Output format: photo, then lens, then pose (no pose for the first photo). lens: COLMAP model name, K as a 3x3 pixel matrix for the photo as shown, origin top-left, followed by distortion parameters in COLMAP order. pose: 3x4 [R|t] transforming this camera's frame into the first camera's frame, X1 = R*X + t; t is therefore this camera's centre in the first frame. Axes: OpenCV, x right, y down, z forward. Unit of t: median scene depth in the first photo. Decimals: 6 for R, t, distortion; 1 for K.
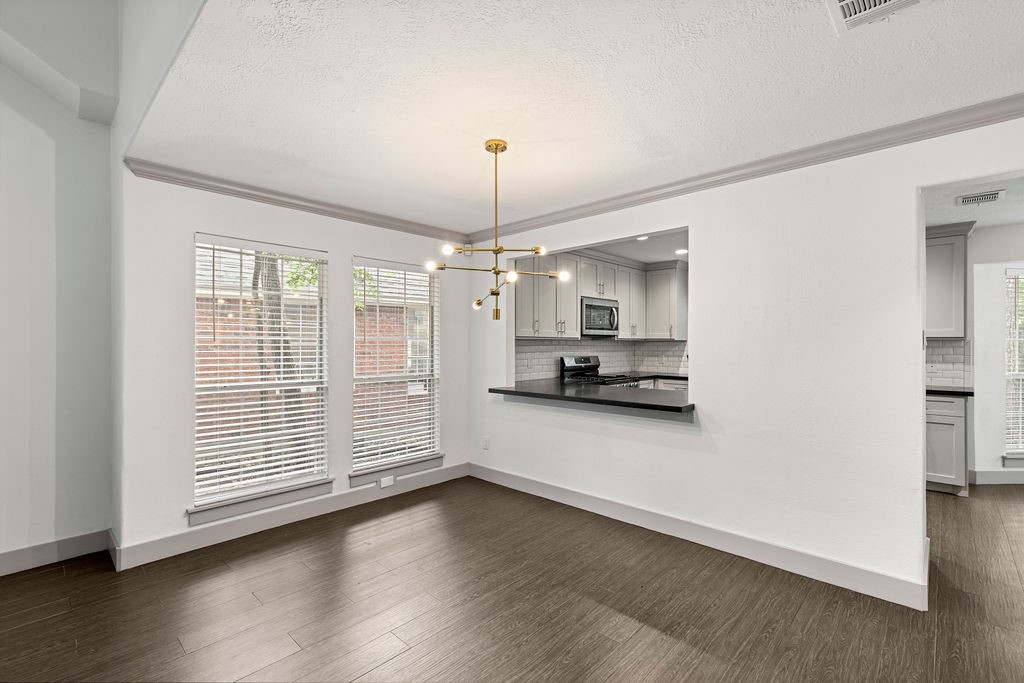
lens RADIAL K [[462.0, 0, 510.7], [0, 462.0, 344.7], [0, 0, 1]] dist [0.002035, -0.001127]
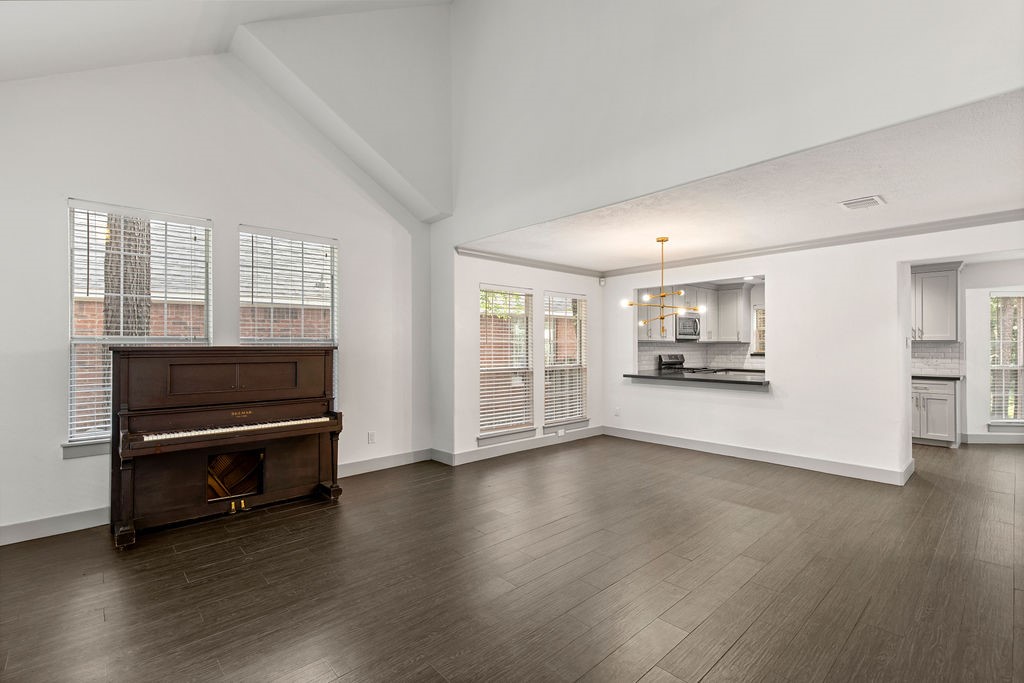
lens RADIAL K [[462.0, 0, 508.7], [0, 462.0, 342.7], [0, 0, 1]] dist [0.002035, -0.001127]
pose [[0.997094, -0.001139, -0.076171, -0.301867], [0.000505, 0.999965, -0.008341, 0.002293], [0.076178, 0.008278, 0.997060, -0.540509]]
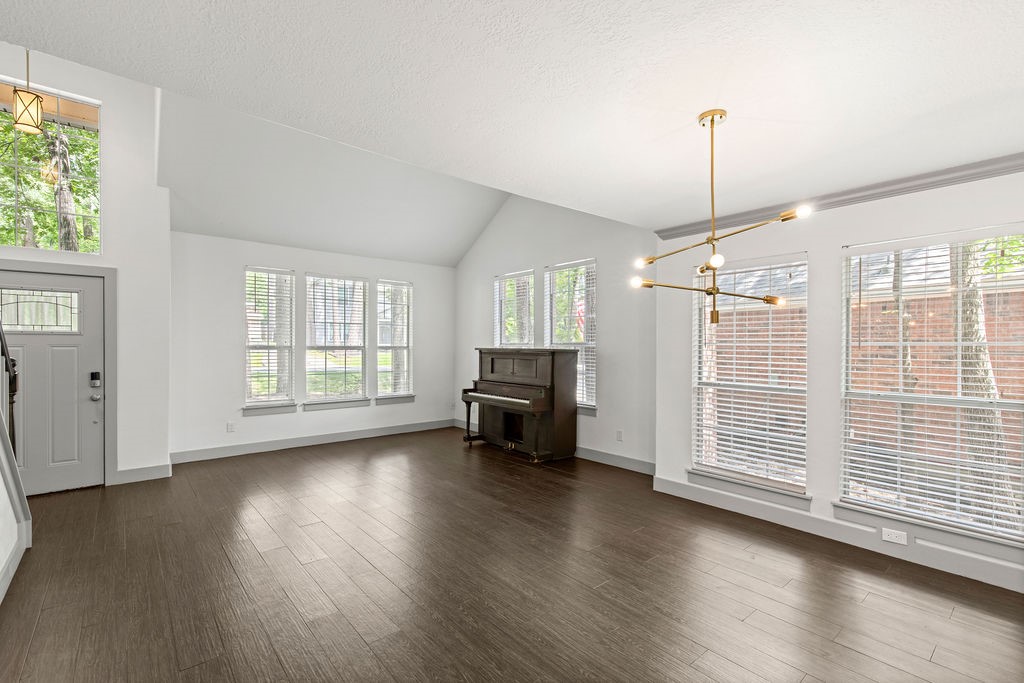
lens RADIAL K [[462.0, 0, 507.8], [0, 462.0, 340.7], [0, 0, 1]] dist [0.002035, -0.001127]
pose [[-0.118786, 0.003523, -0.992914, 0.510411], [0.003784, 0.999988, 0.003095, -0.023674], [0.992913, -0.003390, -0.118798, 0.433657]]
